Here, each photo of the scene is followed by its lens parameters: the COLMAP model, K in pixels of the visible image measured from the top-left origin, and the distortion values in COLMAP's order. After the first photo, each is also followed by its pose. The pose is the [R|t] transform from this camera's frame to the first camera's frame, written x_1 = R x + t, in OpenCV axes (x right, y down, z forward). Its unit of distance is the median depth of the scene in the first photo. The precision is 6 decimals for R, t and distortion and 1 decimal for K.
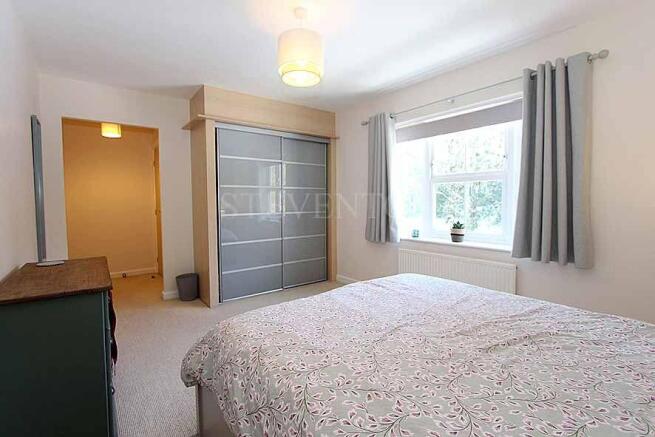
lens RADIAL K [[306.2, 0, 327.4], [0, 306.2, 215.3], [0, 0, 1]] dist [-0.002124, -0.000083]
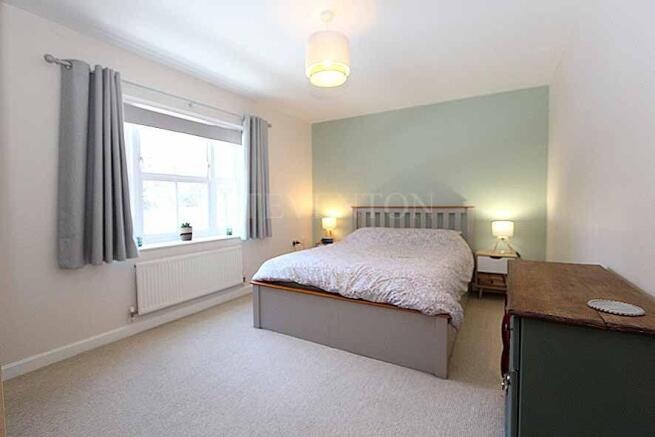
lens RADIAL K [[306.2, 0, 327.3], [0, 306.2, 217.4], [0, 0, 1]] dist [-0.002124, -0.000083]
pose [[-0.356767, -0.043092, 0.933199, -0.719426], [0.050227, 0.996606, 0.065222, -0.035502], [-0.932842, 0.070141, -0.353392, 0.932597]]
